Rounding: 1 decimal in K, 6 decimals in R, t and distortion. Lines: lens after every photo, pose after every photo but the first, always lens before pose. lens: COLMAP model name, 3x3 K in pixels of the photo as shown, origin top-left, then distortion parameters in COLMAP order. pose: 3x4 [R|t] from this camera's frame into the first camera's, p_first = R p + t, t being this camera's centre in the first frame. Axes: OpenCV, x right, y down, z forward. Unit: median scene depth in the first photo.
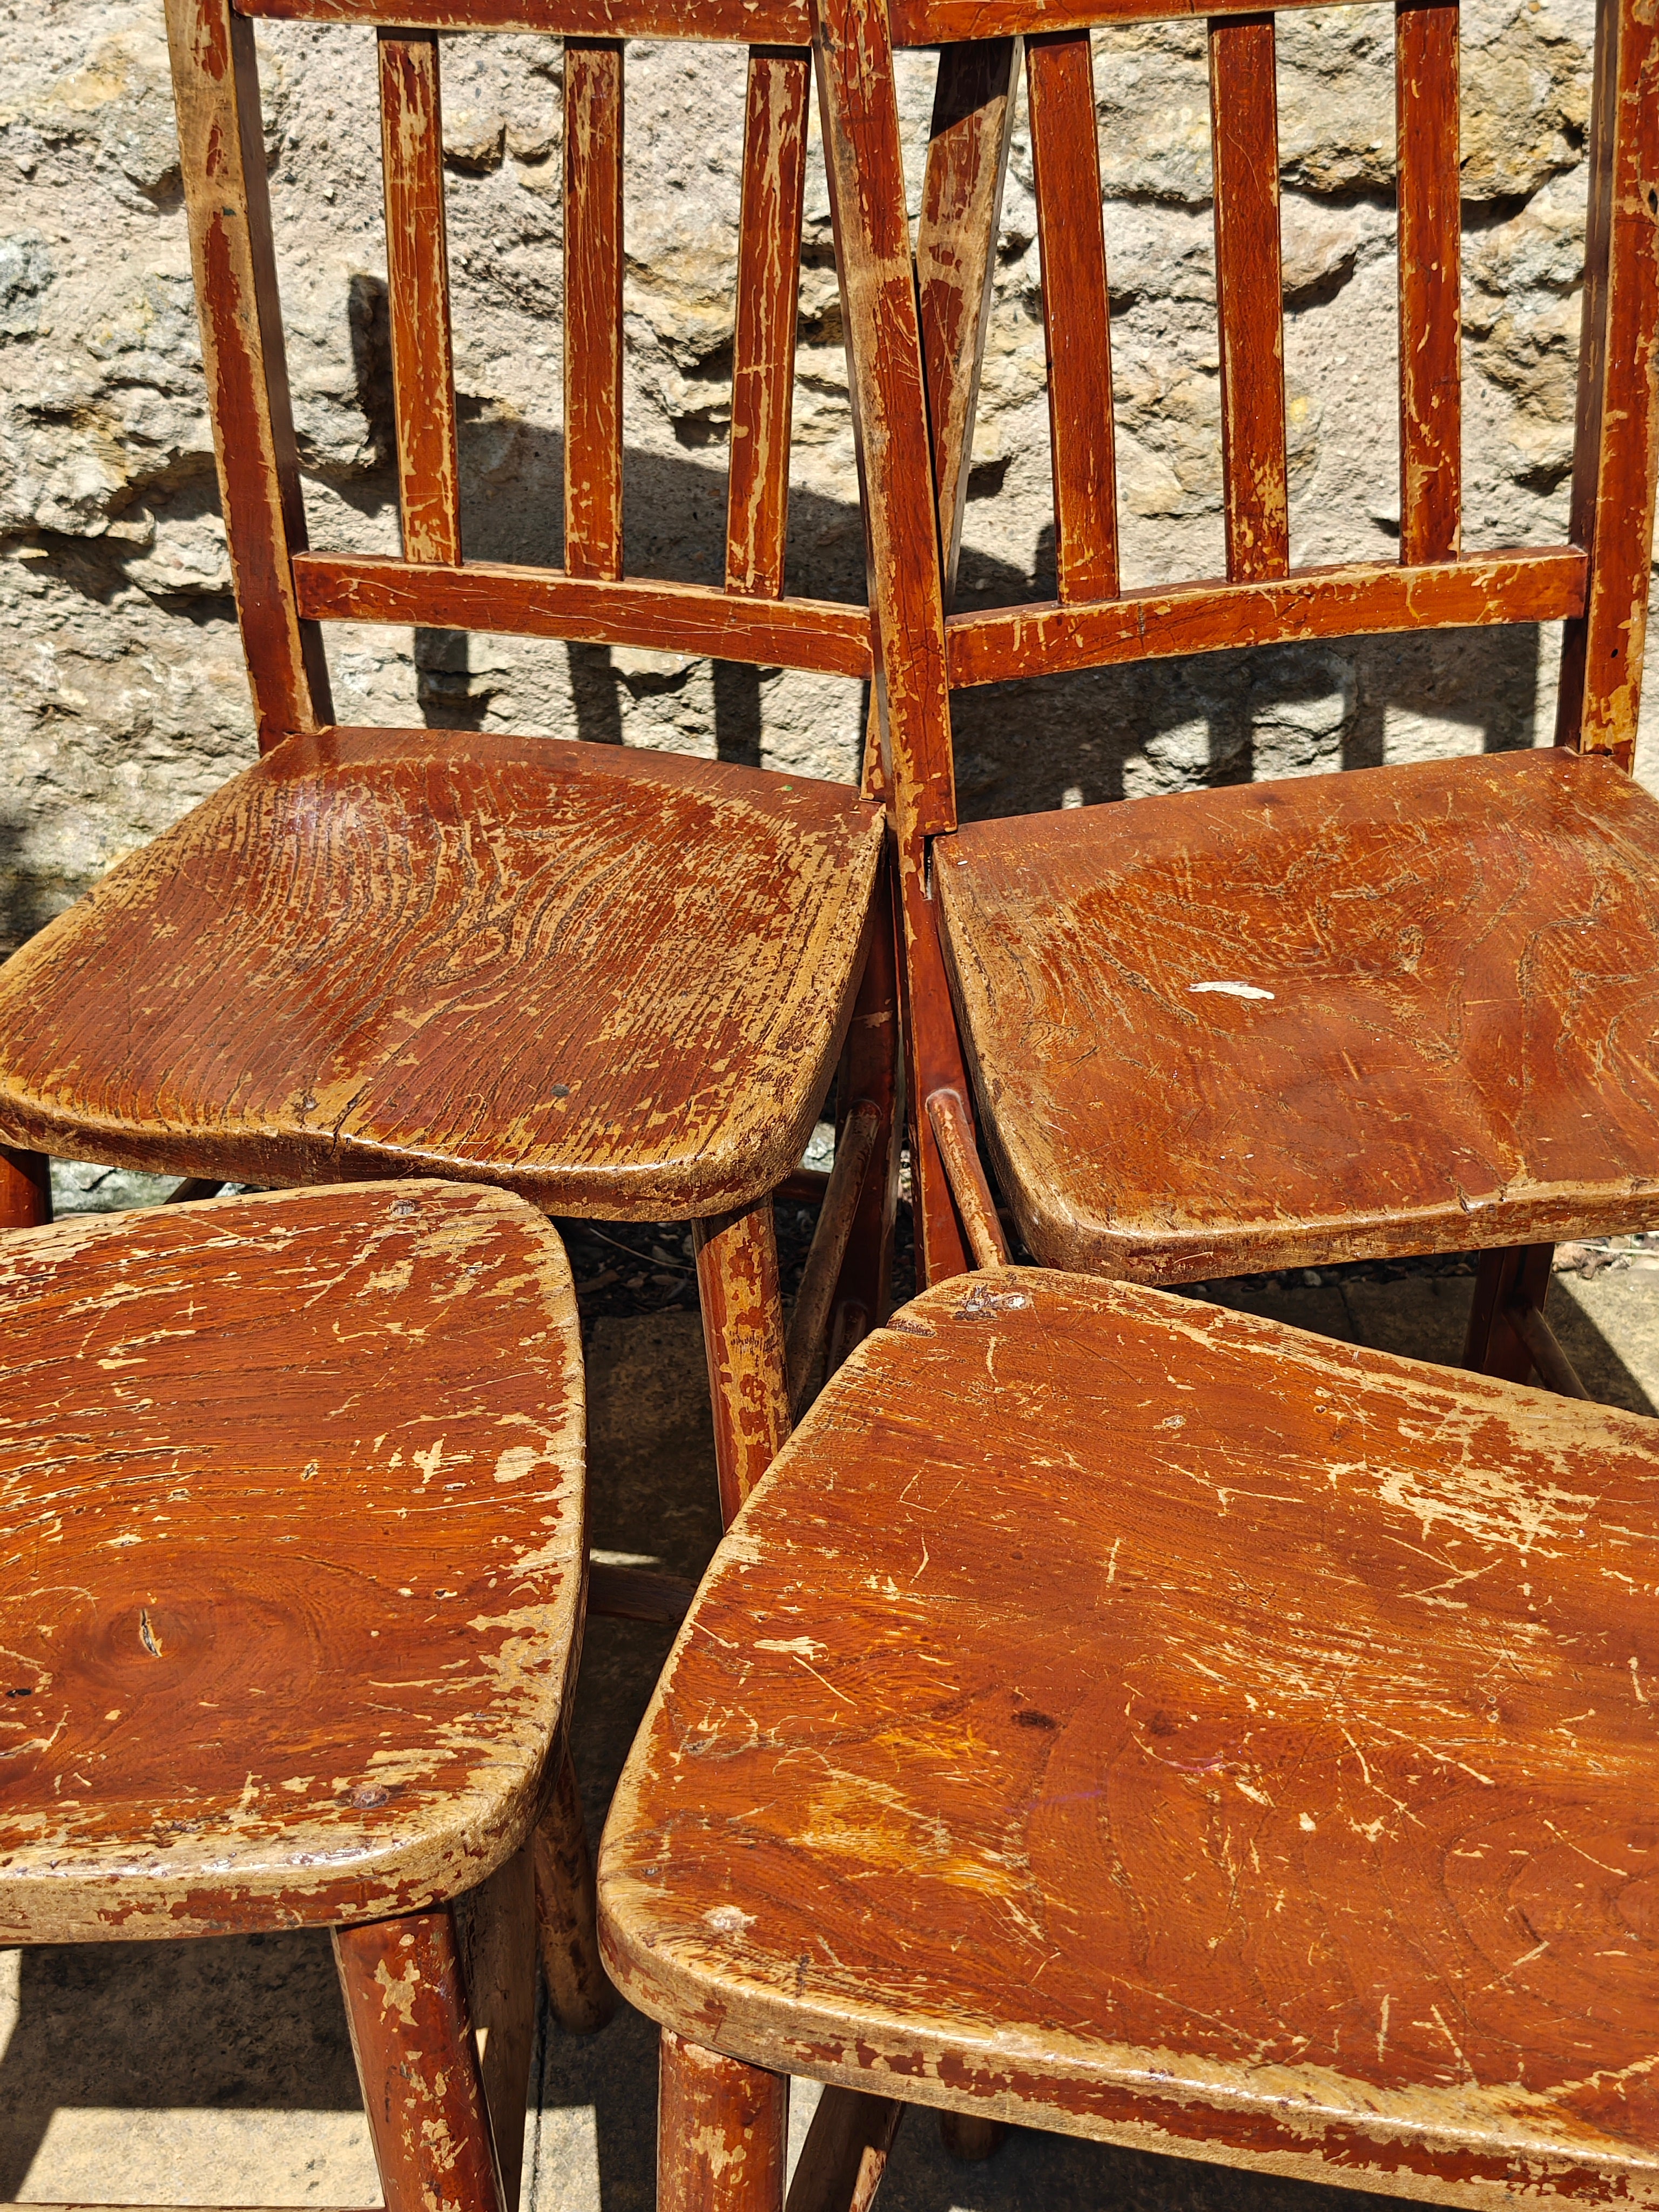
lens RADIAL K [[3099.3, 0, 852.5], [0, 3099.3, 1166.8], [0, 0, 1]] dist [0.225815, -1.127851]
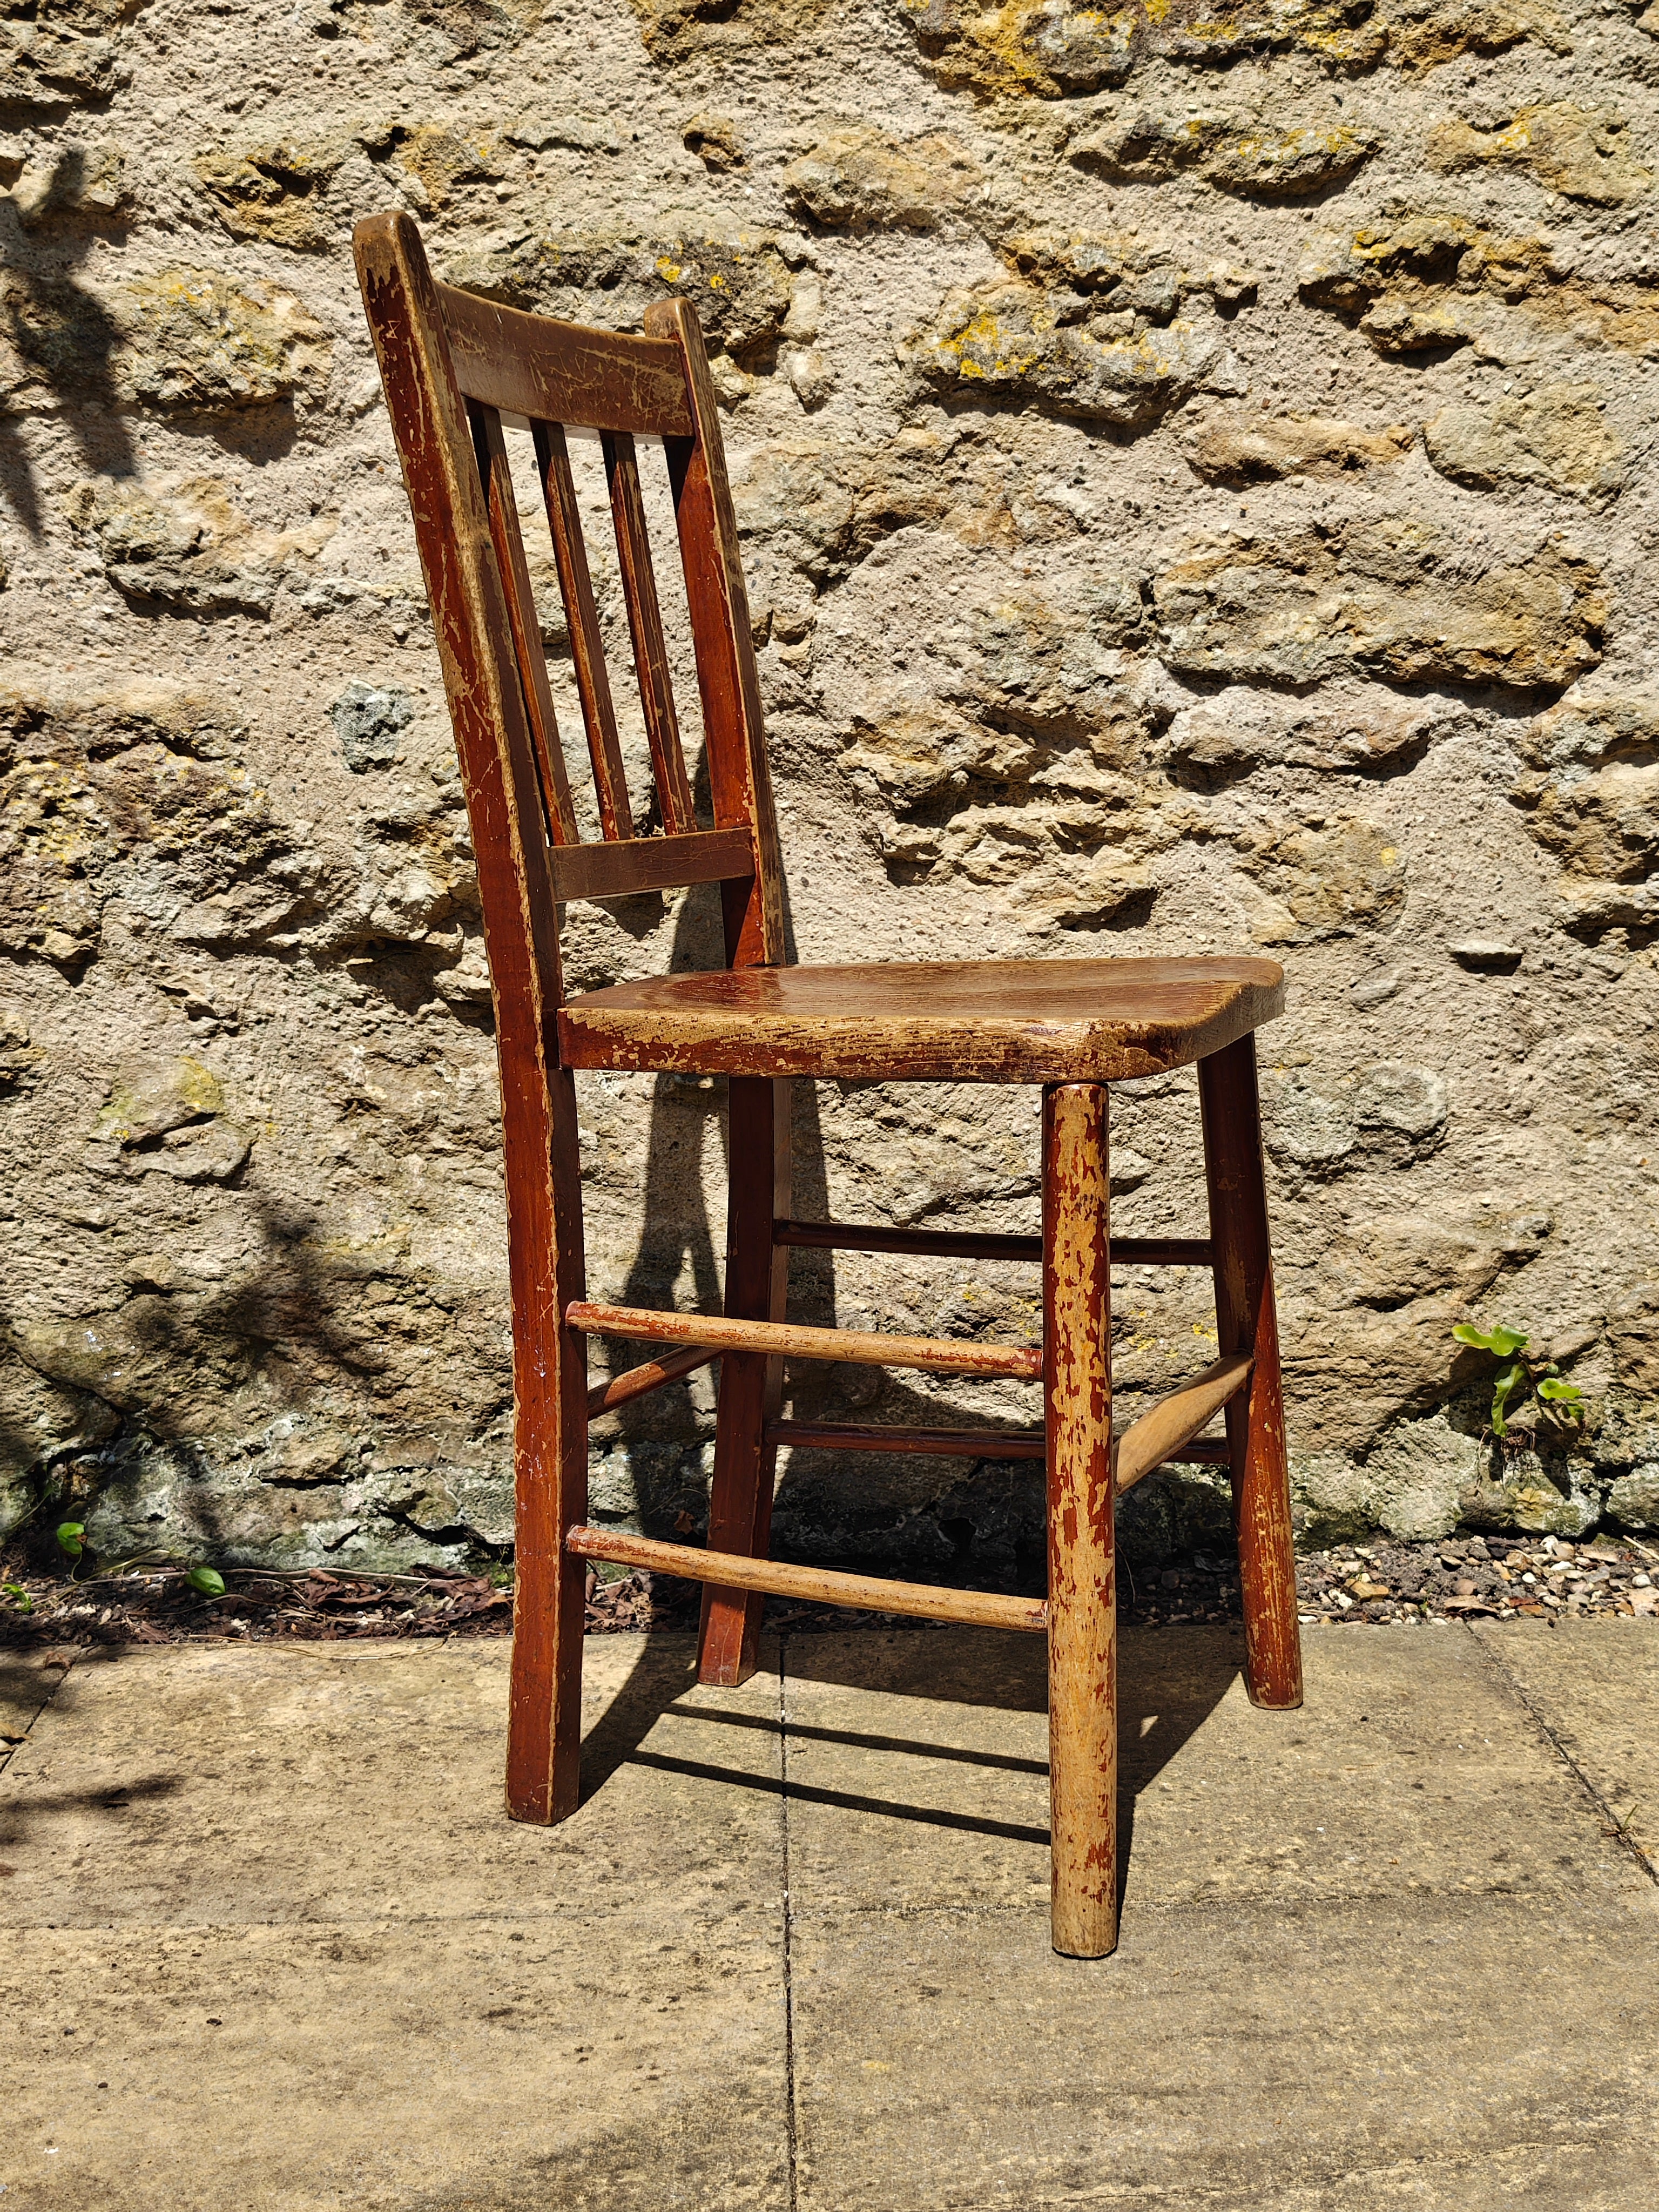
lens RADIAL K [[3044.7, 0, 869.5], [0, 3044.7, 1126.4], [0, 0, 1]] dist [0.231975, -1.073150]
pose [[0.999859, 0.016764, -0.001018, -0.062913], [-0.015629, 0.906602, -0.421697, 0.383723], [-0.006146, 0.421653, 0.906736, -0.064568]]
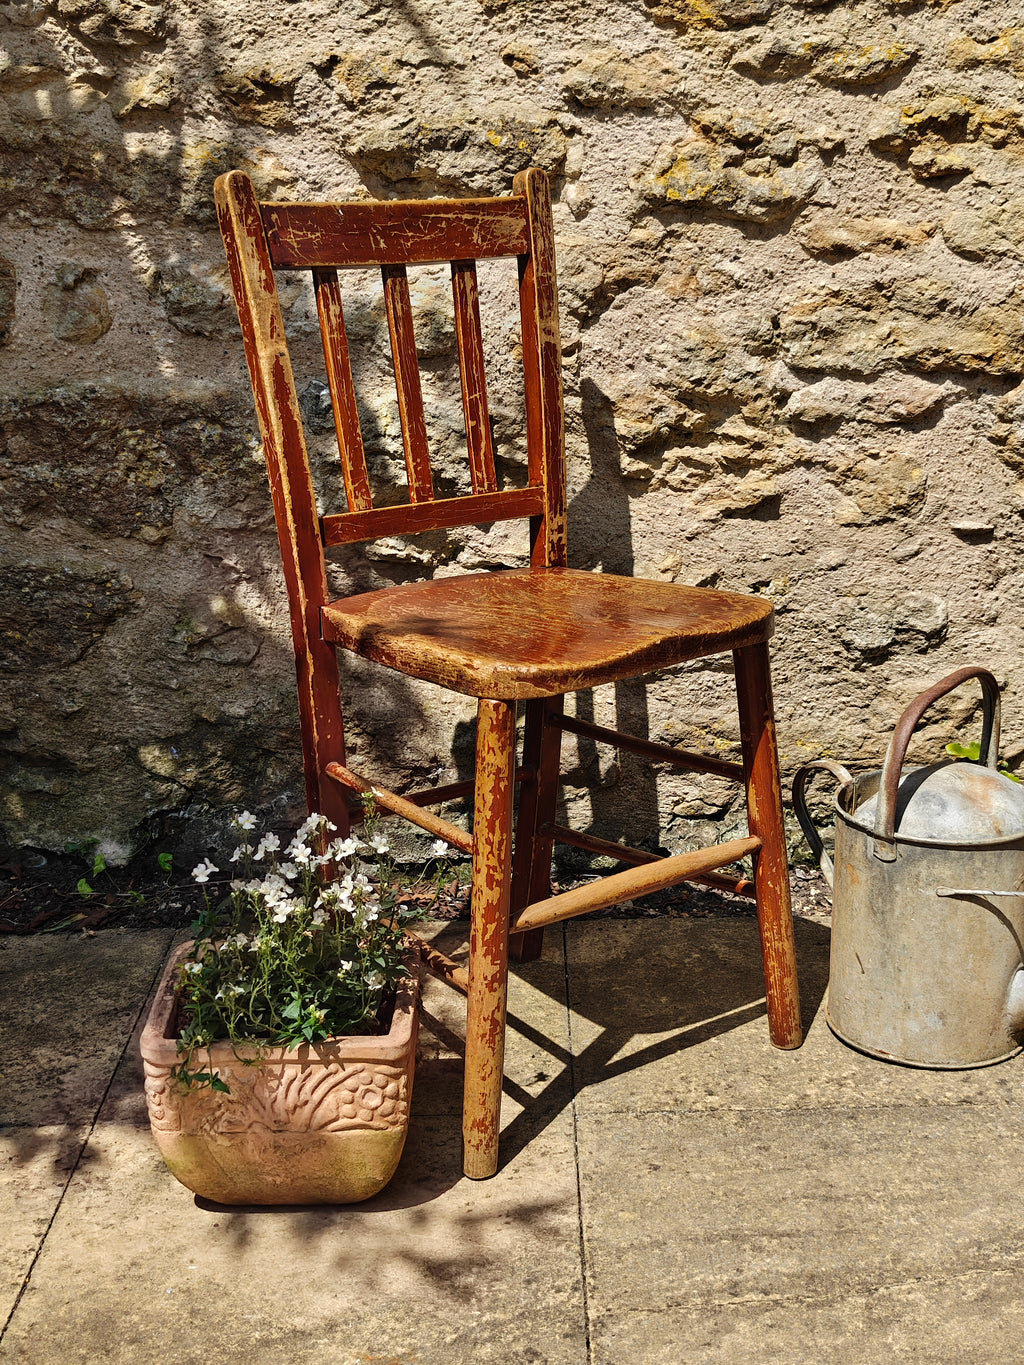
lens RADIAL K [[1864.0, 0, 521.0], [0, 1864.0, 685.5], [0, 0, 1]] dist [0.217655, -1.037567]
pose [[0.999280, 0.013790, -0.035334, -0.081345], [-0.023681, 0.954527, -0.297182, 0.289835], [0.029629, 0.297804, 0.954167, -0.193548]]
